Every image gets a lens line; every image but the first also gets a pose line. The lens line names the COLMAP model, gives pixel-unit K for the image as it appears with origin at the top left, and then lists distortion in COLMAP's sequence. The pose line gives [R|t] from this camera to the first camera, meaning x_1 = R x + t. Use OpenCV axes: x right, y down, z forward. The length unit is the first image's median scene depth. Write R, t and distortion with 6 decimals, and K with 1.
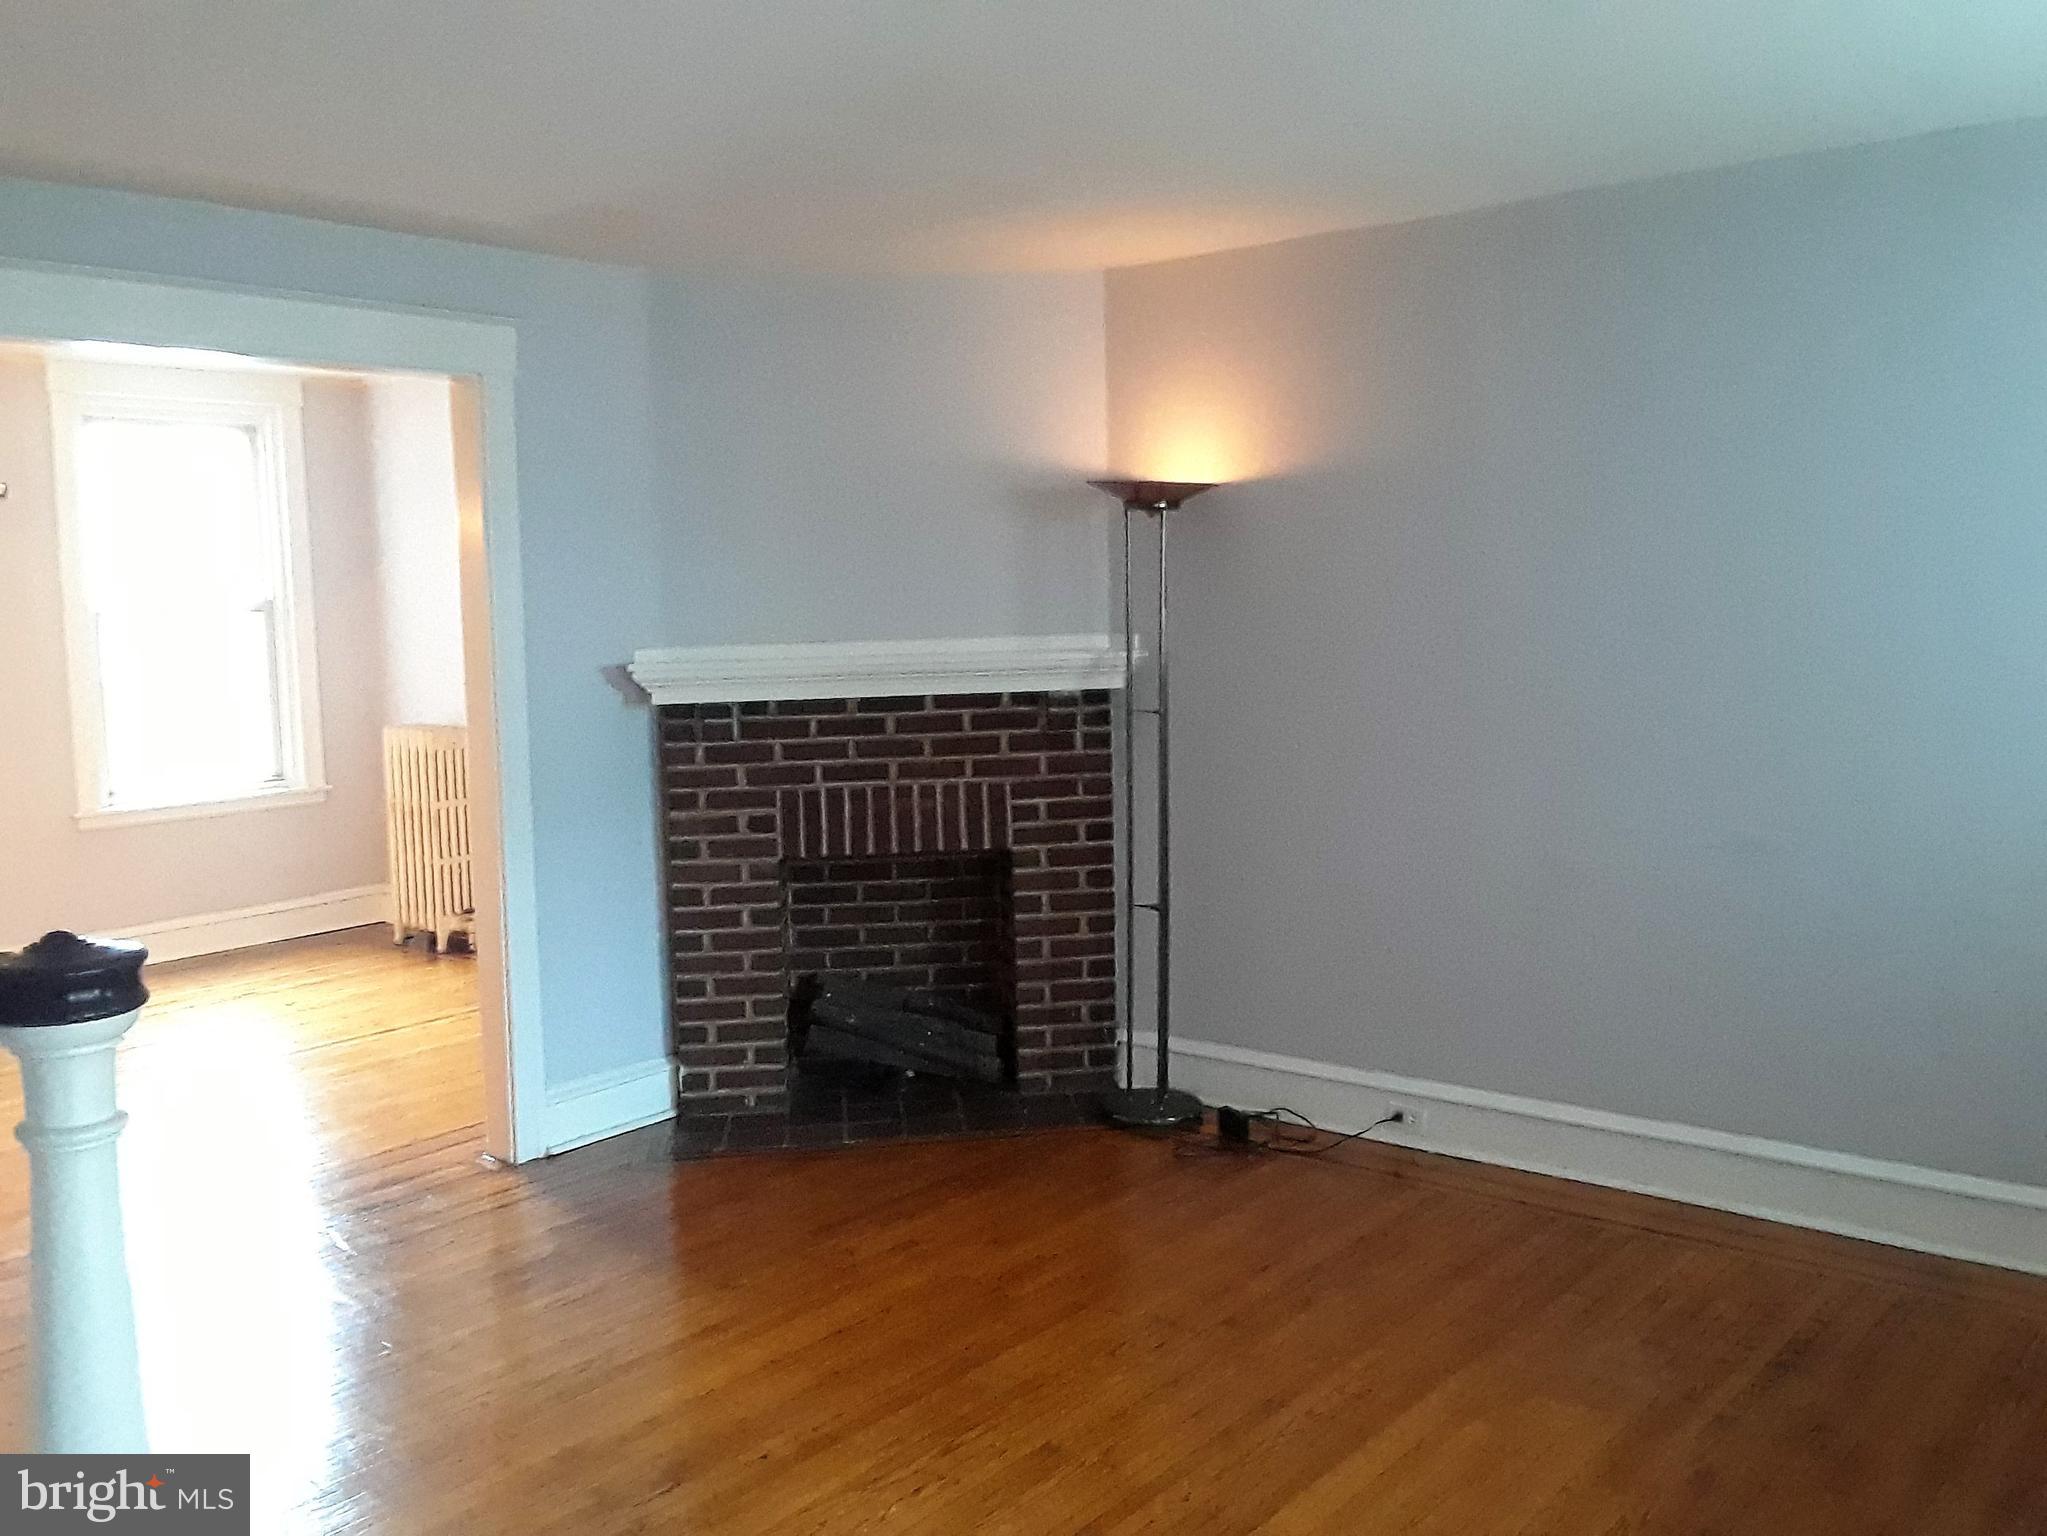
lens RADIAL K [[1789.7, 0, 1022.9], [0, 1789.7, 765.5], [0, 0, 1]] dist [0.043054, -0.012924]
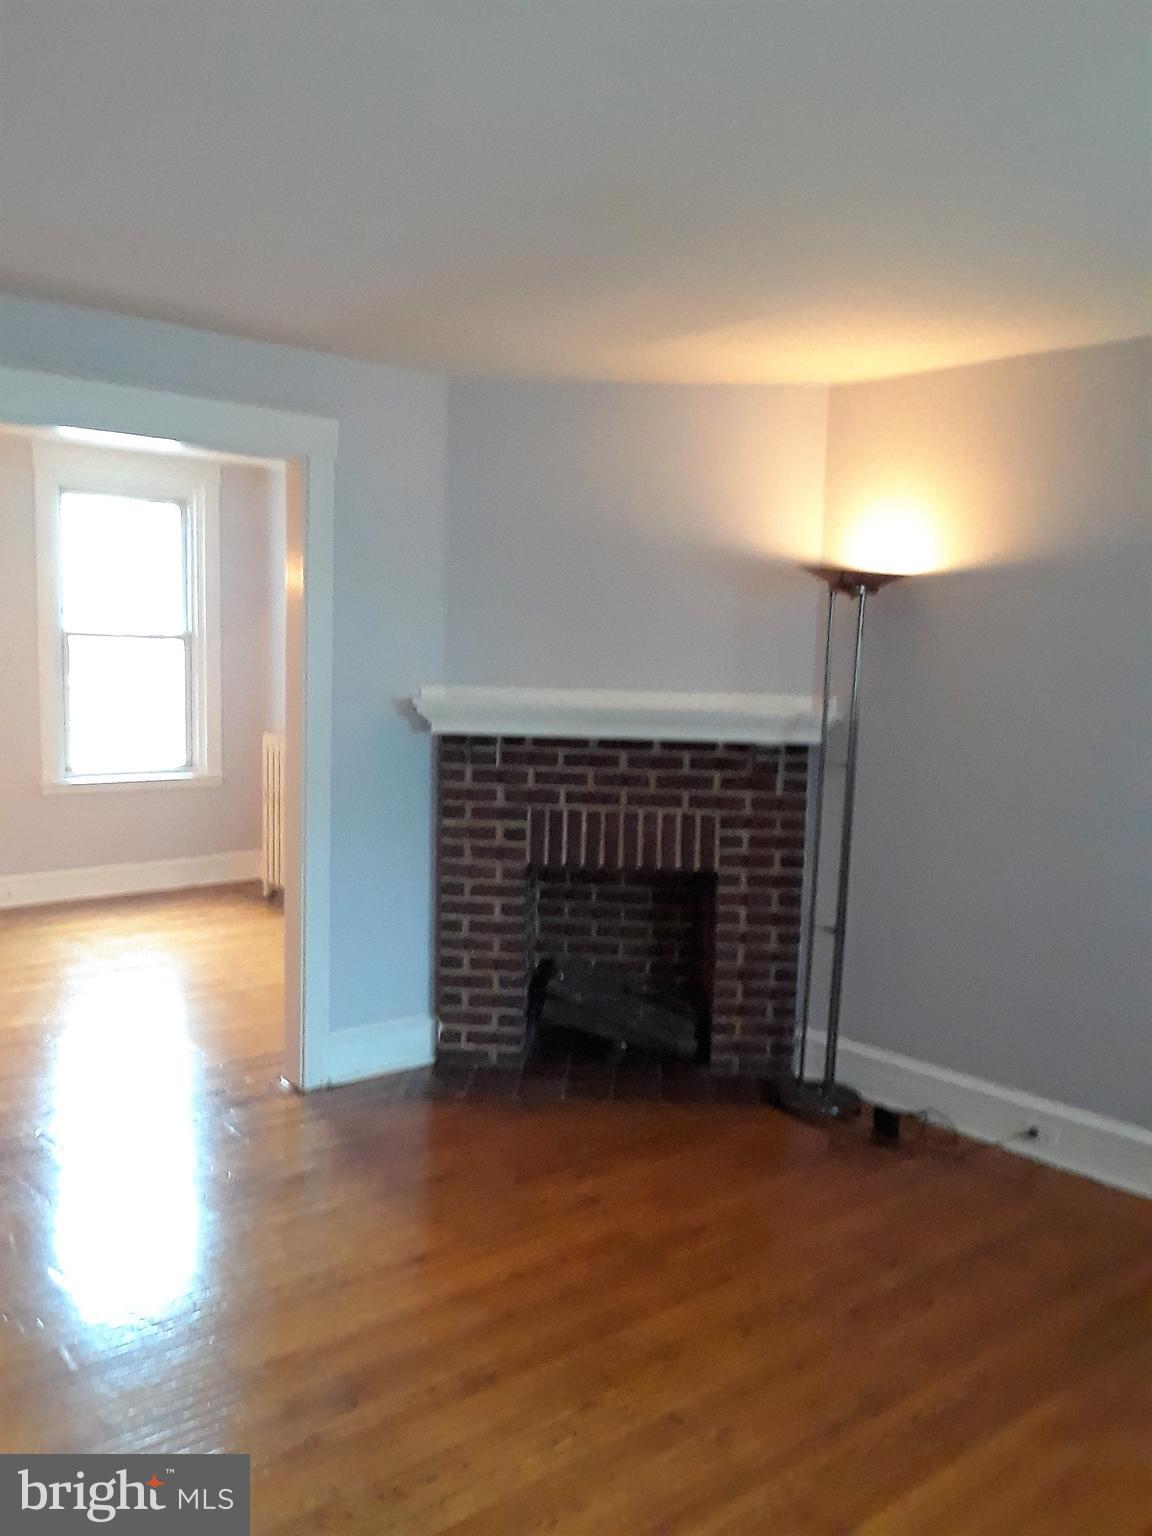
lens RADIAL K [[1343.0, 0, 579.7], [0, 1343.0, 800.4], [0, 0, 1]] dist [0.043054, -0.012924]
pose [[0.986039, 0.070381, -0.150906, 0.036686], [-0.067687, 0.997443, 0.022920, -0.015231], [0.152134, -0.012386, 0.988282, 0.094482]]
